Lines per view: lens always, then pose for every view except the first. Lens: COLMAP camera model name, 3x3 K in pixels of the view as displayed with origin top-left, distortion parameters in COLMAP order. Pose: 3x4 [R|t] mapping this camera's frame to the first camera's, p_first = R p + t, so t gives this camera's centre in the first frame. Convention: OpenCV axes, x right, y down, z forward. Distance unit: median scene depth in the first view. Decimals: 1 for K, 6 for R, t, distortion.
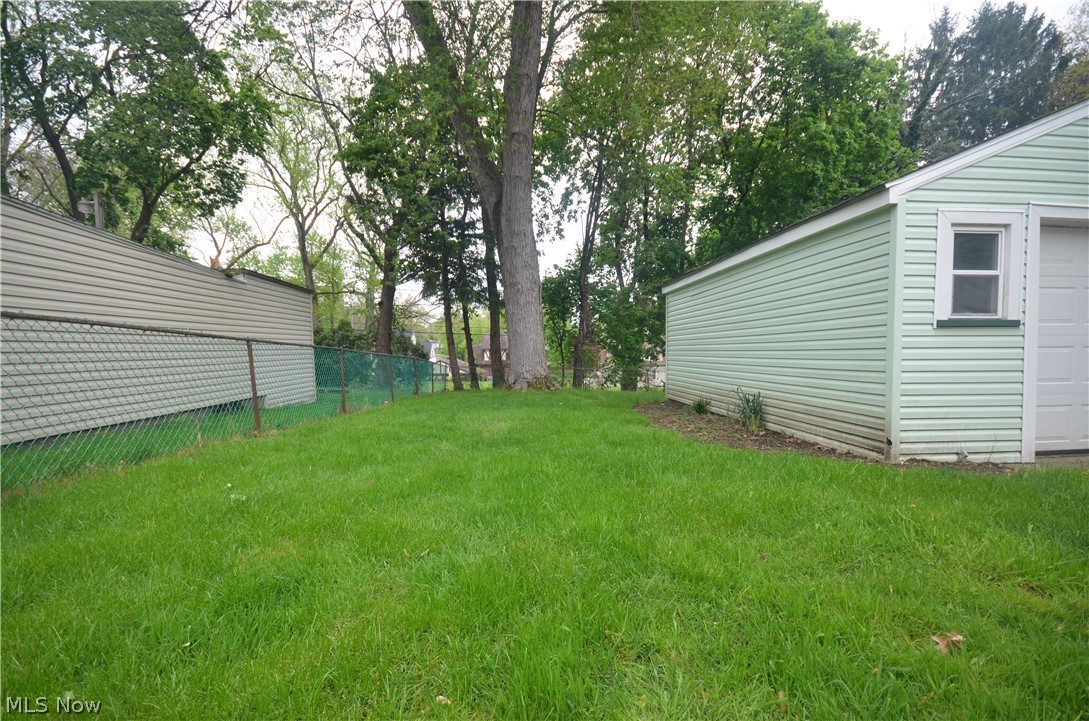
lens RADIAL K [[454.1, 0, 546.7], [0, 454.1, 375.8], [0, 0, 1]] dist [0.001261, 0.000175]
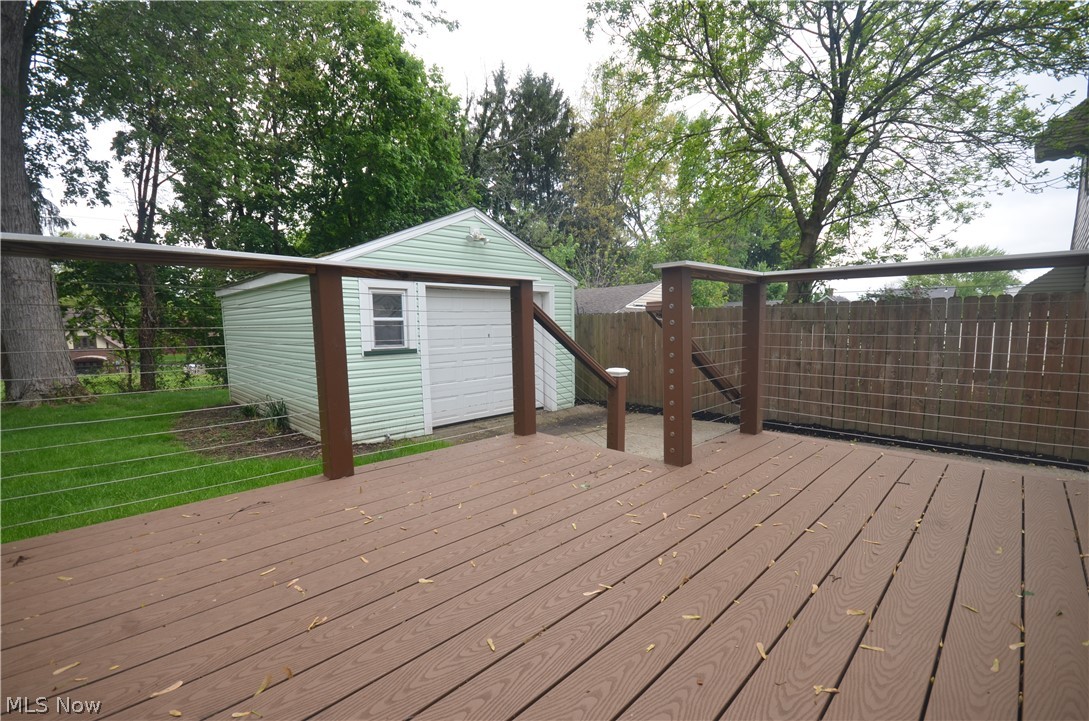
lens RADIAL K [[473.2, 0, 543.4], [0, 473.2, 378.4], [0, 0, 1]] dist [0.002592, -0.009608]
pose [[0.768274, -0.073837, 0.635848, 0.080300], [0.033592, 0.996607, 0.075141, -0.033659], [-0.639239, -0.036370, 0.768148, -0.152652]]
